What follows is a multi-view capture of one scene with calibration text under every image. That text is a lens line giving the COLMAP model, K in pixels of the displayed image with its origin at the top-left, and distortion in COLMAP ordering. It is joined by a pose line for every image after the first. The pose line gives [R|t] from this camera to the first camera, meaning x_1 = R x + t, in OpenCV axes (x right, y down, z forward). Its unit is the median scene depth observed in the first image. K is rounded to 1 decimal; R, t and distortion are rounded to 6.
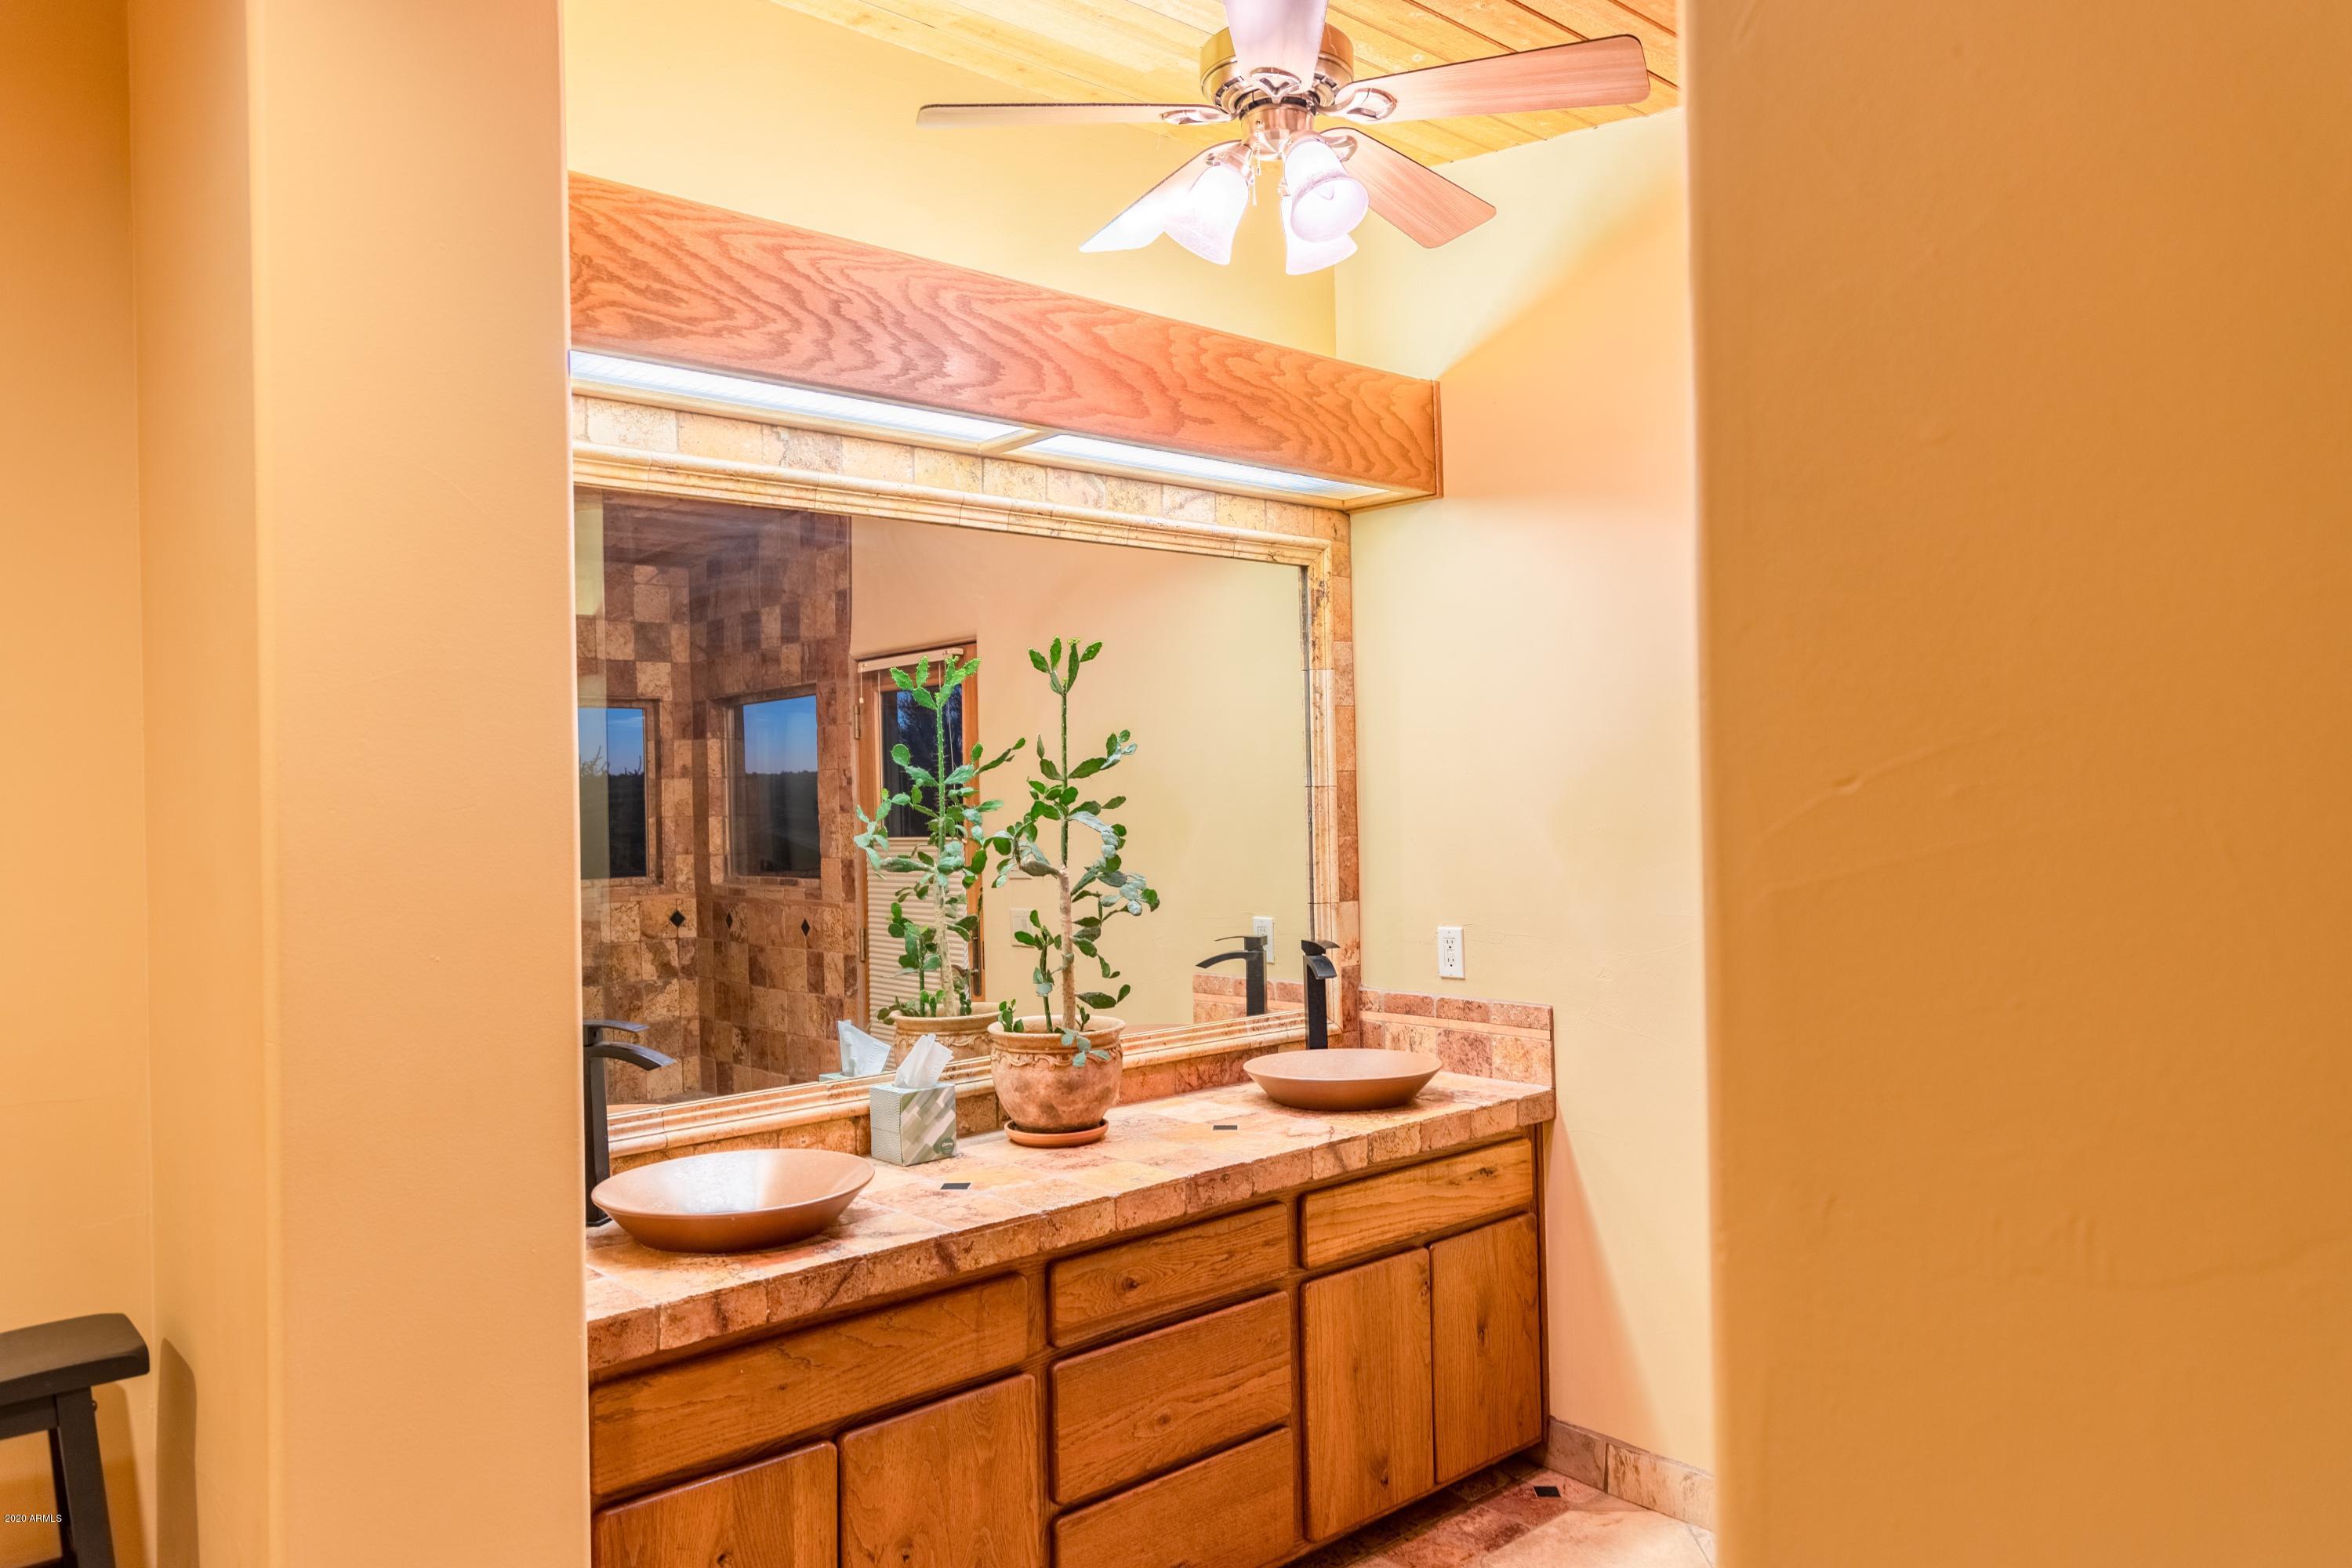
lens RADIAL K [[1592.4, 0, 1168.9], [0, 1592.4, 768.1], [0, 0, 1]] dist [0.011307, 0.001913]
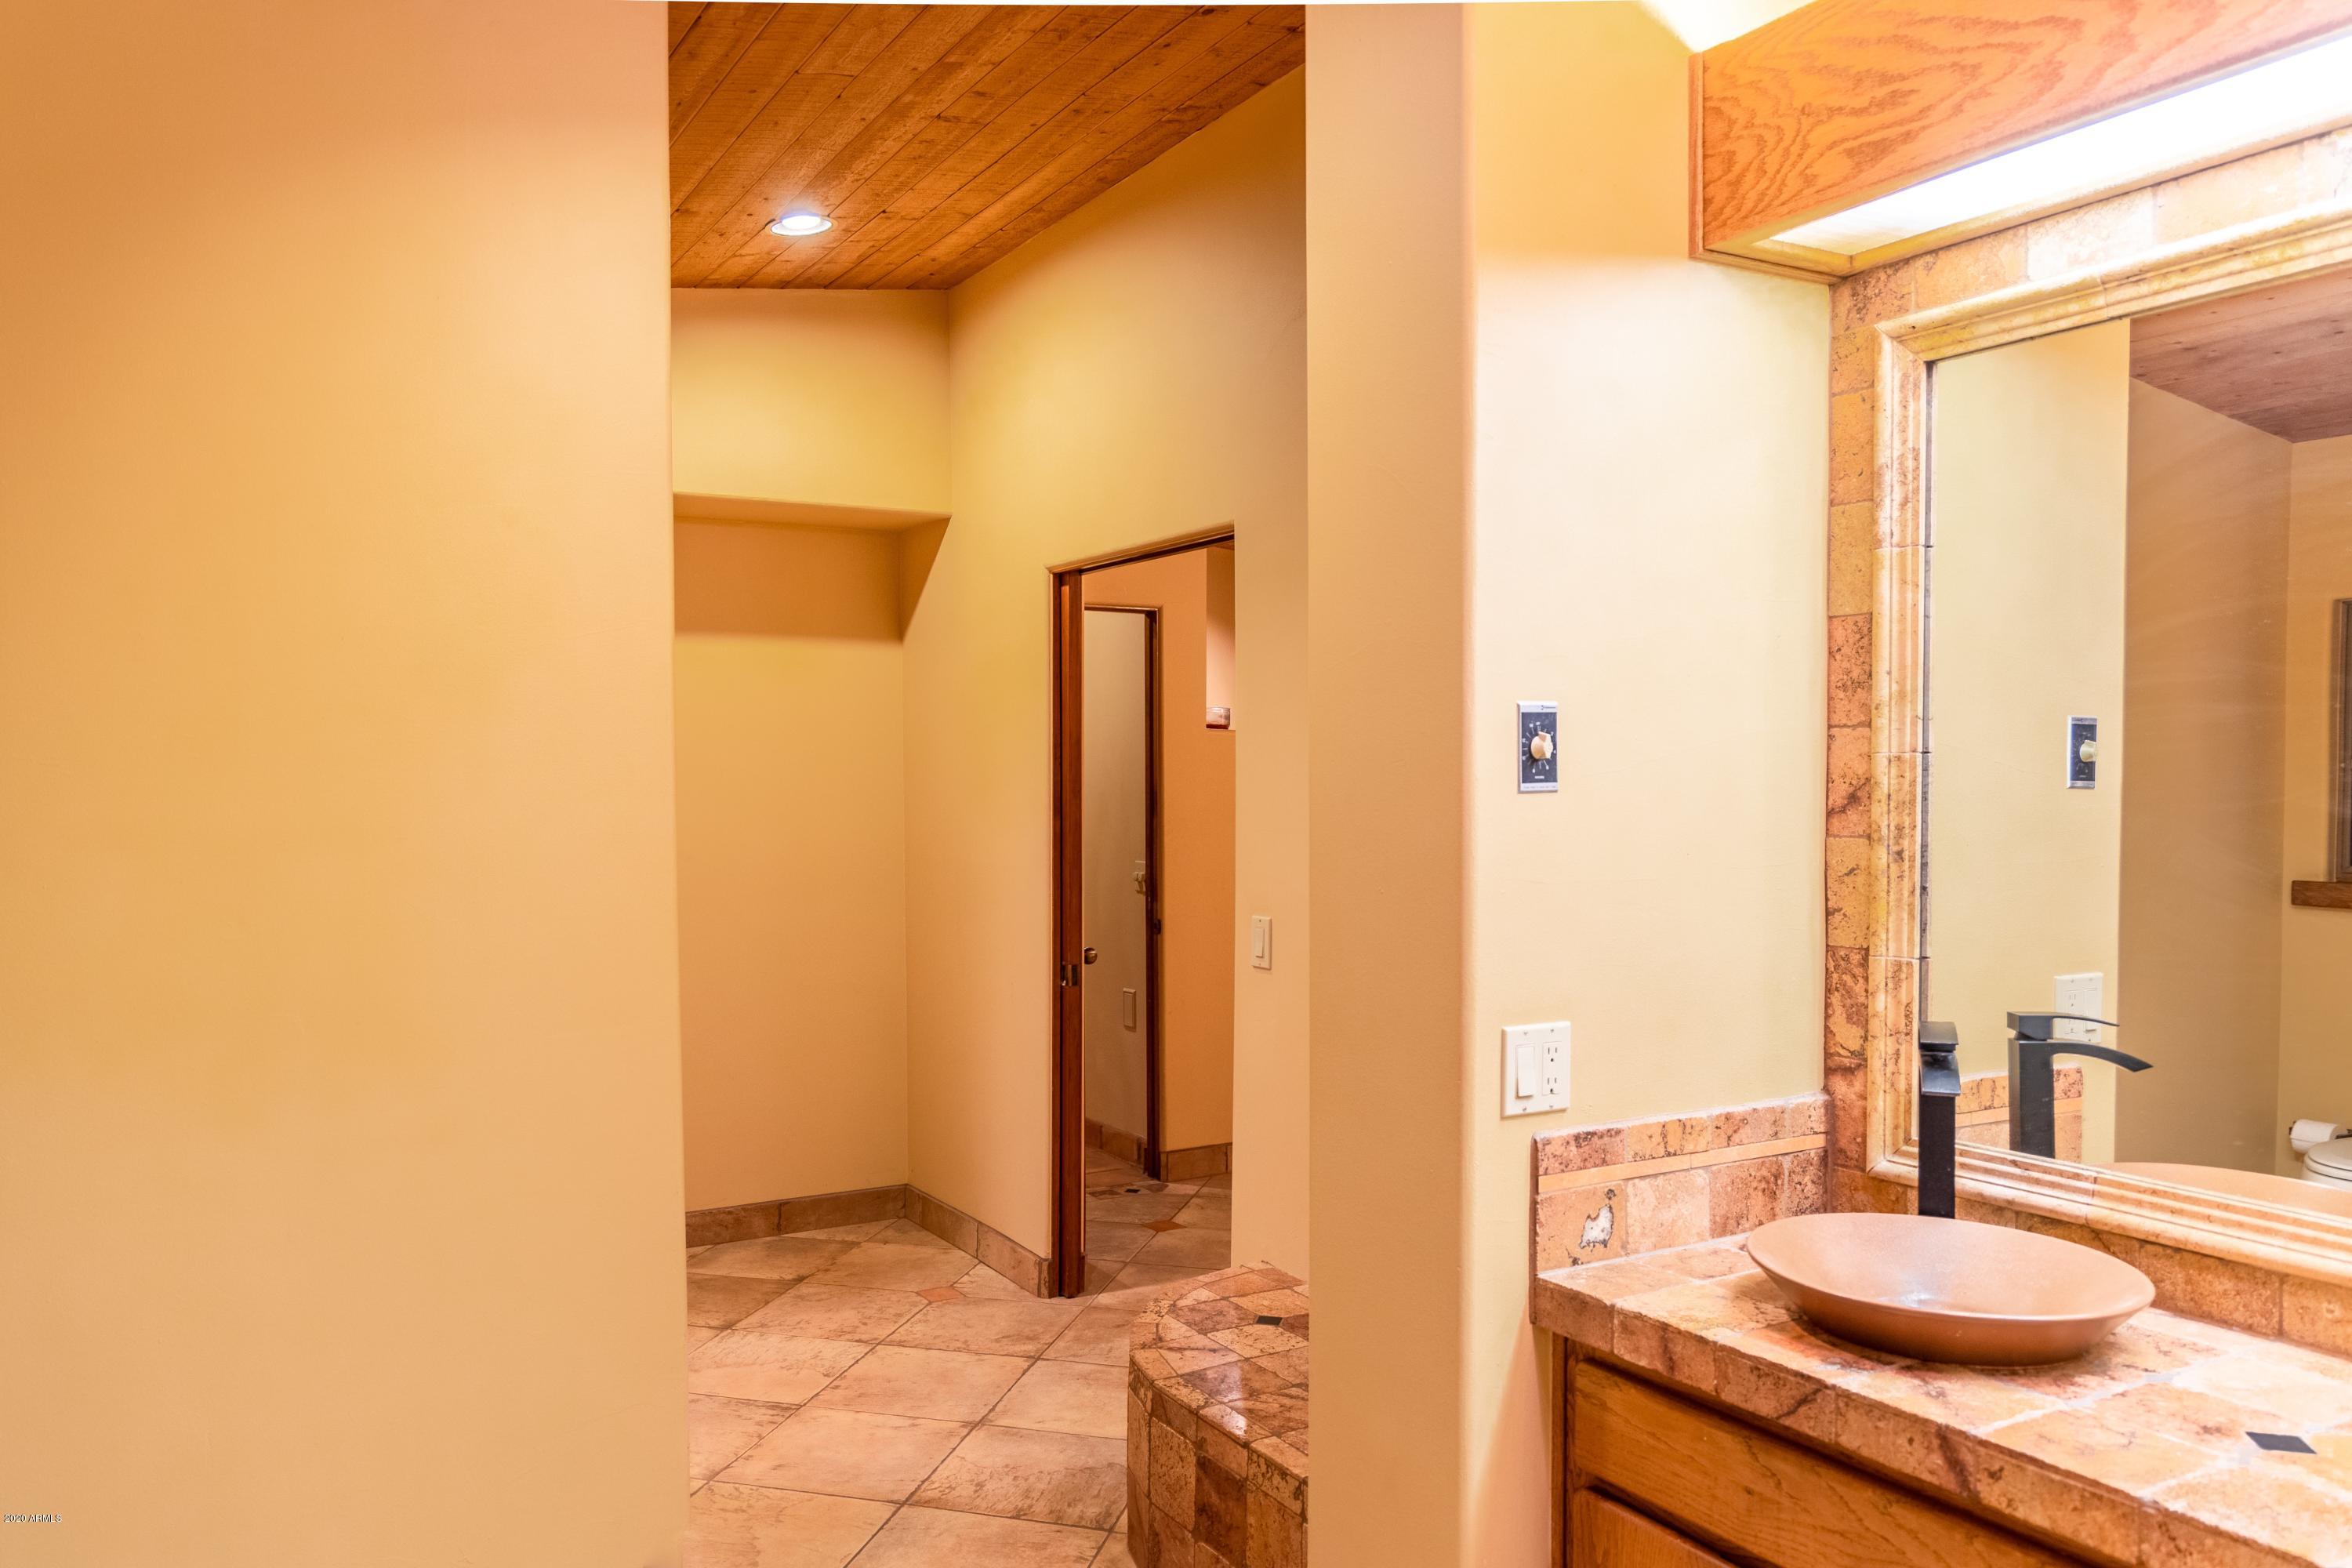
lens RADIAL K [[1739.3, 0, 1171.0], [0, 1739.3, 806.7], [0, 0, 1]] dist [0.004270, 0.002650]
pose [[-0.215783, 0.039111, -0.975658, 0.604555], [0.021745, 0.999142, 0.035243, 0.009998], [0.976199, -0.013611, -0.216448, 0.845968]]
